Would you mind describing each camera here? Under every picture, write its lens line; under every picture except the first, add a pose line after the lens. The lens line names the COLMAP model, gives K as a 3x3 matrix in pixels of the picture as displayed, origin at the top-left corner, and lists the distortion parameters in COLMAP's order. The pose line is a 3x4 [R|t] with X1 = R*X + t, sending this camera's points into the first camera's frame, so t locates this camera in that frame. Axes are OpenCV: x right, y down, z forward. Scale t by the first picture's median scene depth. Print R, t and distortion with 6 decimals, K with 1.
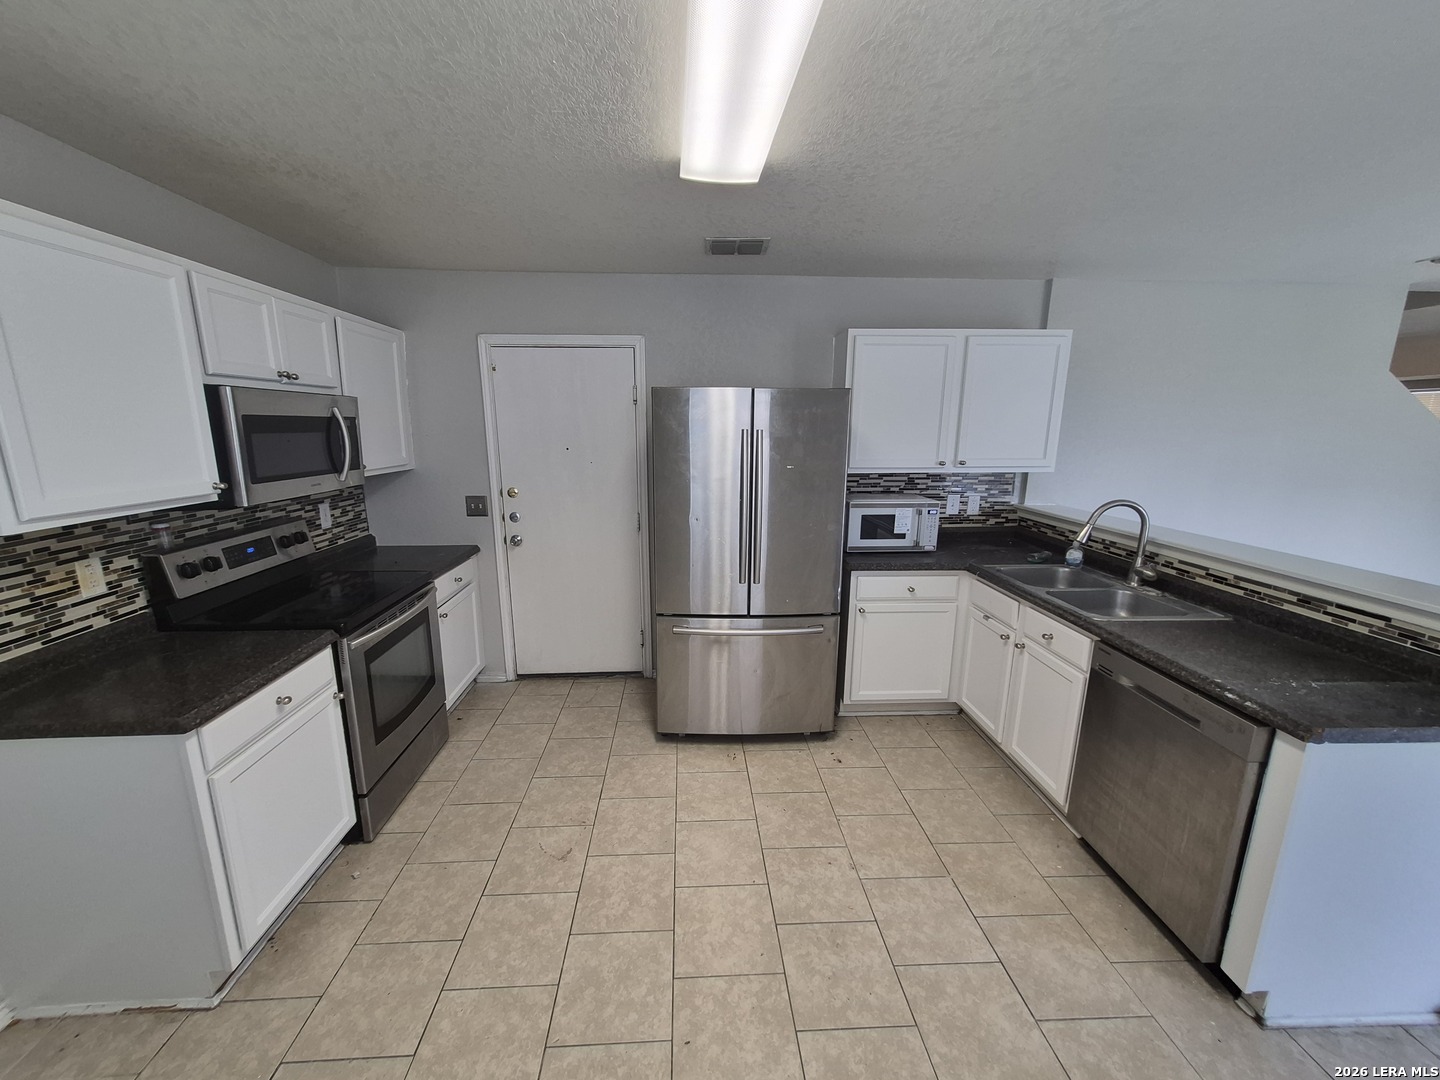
lens RADIAL K [[564.7, 0, 668.5], [0, 564.7, 550.1], [0, 0, 1]] dist [0.003976, -0.000958]
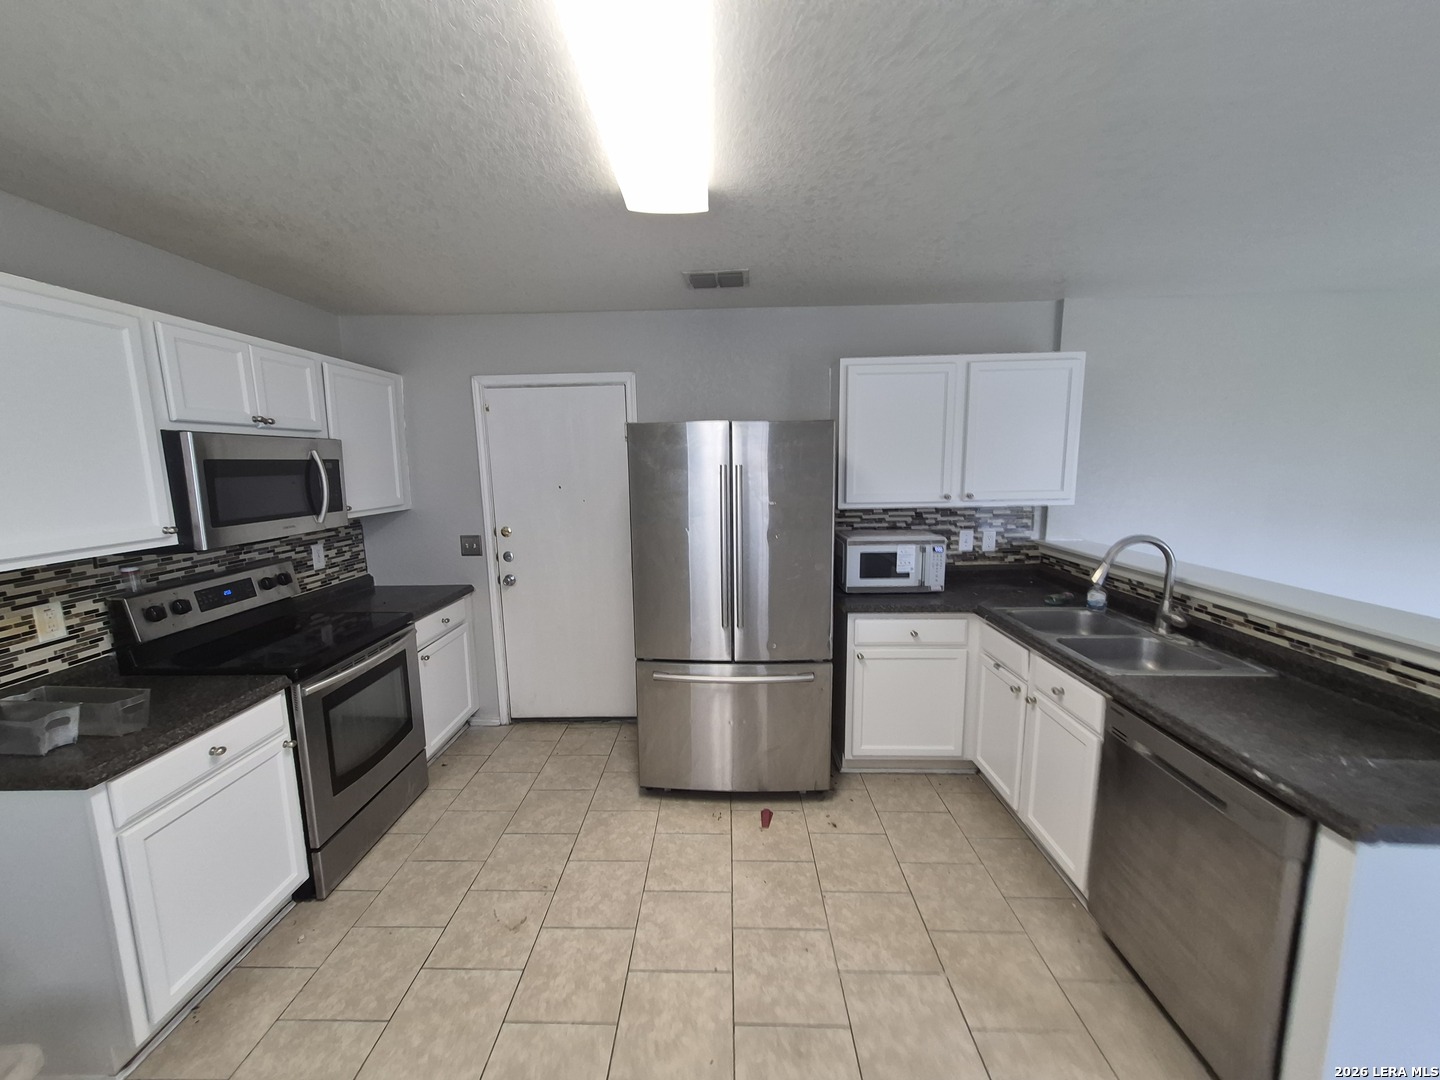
lens RADIAL K [[564.7, 0, 670.2], [0, 564.7, 551.3], [0, 0, 1]] dist [0.003976, -0.000958]
pose [[0.997010, -0.006016, -0.077044, 0.134338], [0.001389, 0.998200, -0.059961, -0.012387], [0.077266, 0.059674, 0.995223, 0.062007]]
